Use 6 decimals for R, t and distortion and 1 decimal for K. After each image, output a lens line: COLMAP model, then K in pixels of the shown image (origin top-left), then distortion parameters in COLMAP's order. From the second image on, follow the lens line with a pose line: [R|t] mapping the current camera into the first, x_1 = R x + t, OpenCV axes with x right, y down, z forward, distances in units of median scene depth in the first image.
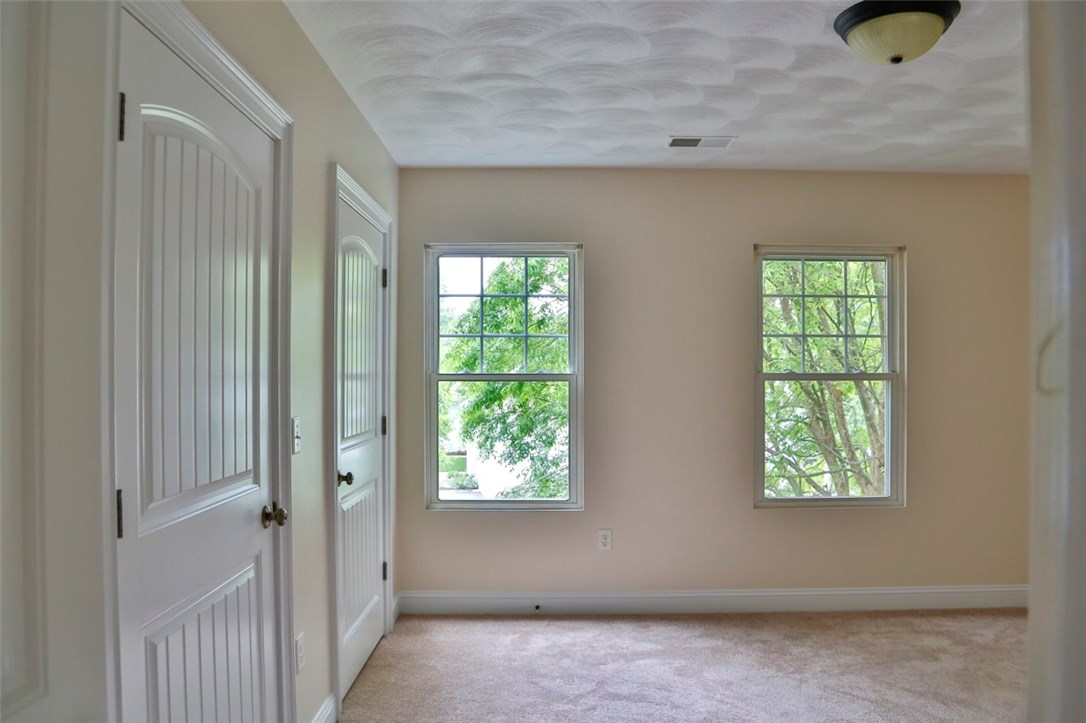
lens RADIAL K [[803.7, 0, 542.4], [0, 803.7, 386.6], [0, 0, 1]] dist [-0.102053, 0.006749]
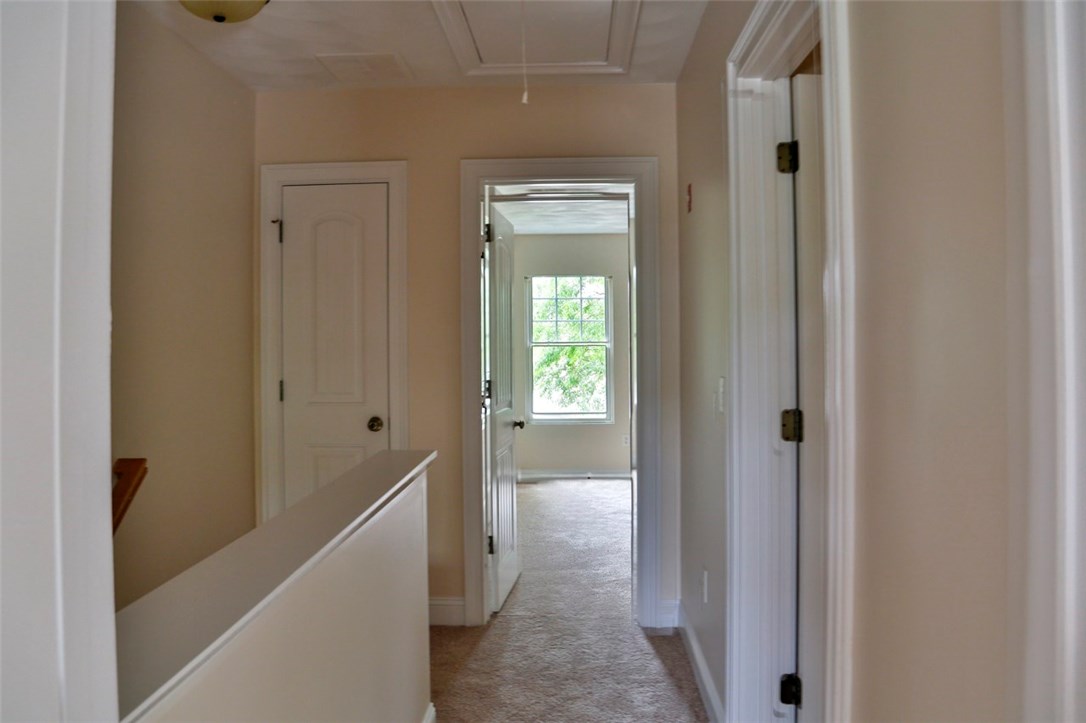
lens RADIAL K [[803.7, 0, 542.4], [0, 803.7, 386.6], [0, 0, 1]] dist [-0.102053, 0.006749]
pose [[0.999062, -0.014086, -0.040957, -0.018590], [0.015879, 0.998914, 0.043796, 0.000307], [0.040296, -0.044406, 0.998201, -0.384874]]
